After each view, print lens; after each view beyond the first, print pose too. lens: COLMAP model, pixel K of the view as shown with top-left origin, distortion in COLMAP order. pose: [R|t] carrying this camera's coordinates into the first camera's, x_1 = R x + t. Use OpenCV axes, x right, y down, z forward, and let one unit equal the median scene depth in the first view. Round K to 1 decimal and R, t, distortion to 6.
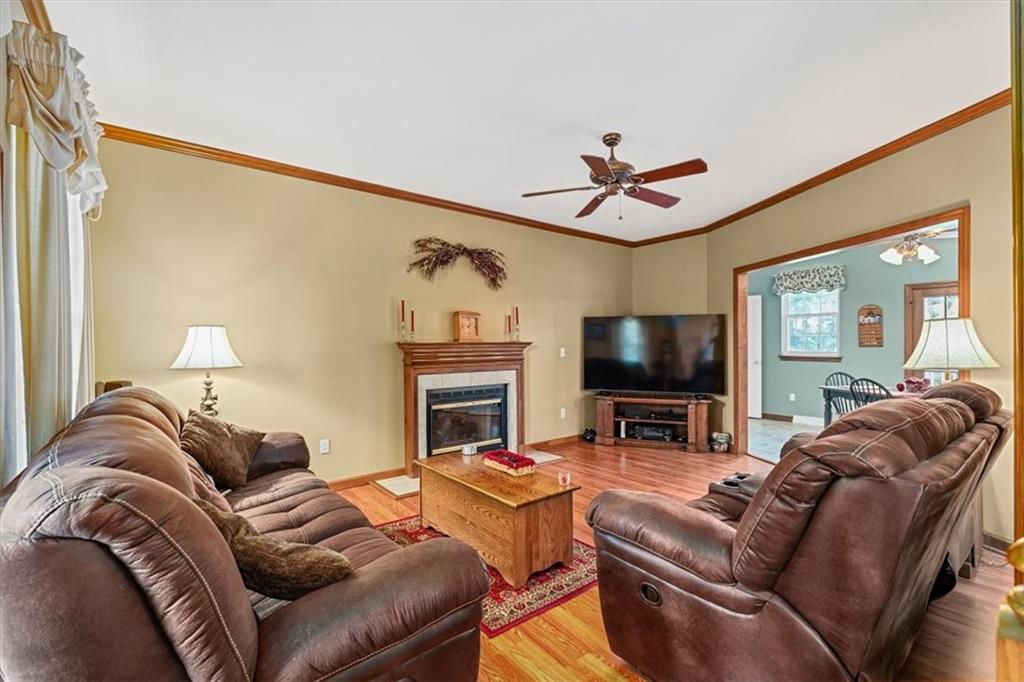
lens RADIAL K [[447.0, 0, 511.8], [0, 447.0, 345.7], [0, 0, 1]] dist [-0.002194, 0.000611]
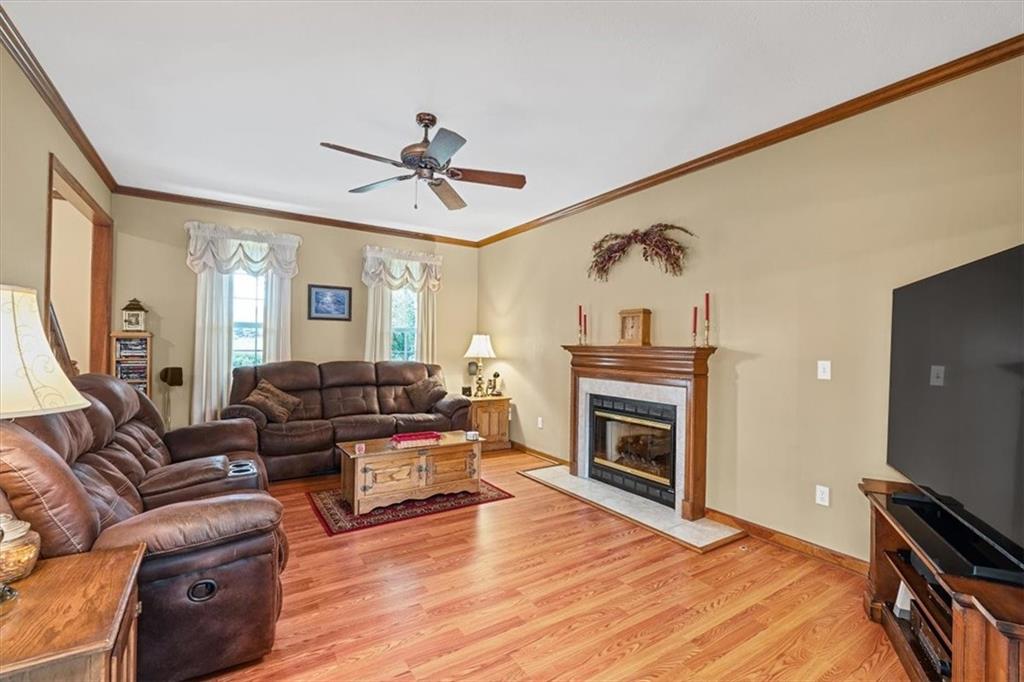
lens RADIAL K [[447.0, 0, 511.2], [0, 447.0, 340.3], [0, 0, 1]] dist [-0.002194, 0.000611]
pose [[-0.096349, -0.005399, -0.995333, 0.787961], [-0.017976, 0.999832, -0.003683, -0.011949], [0.995185, 0.017537, -0.096429, 0.889692]]
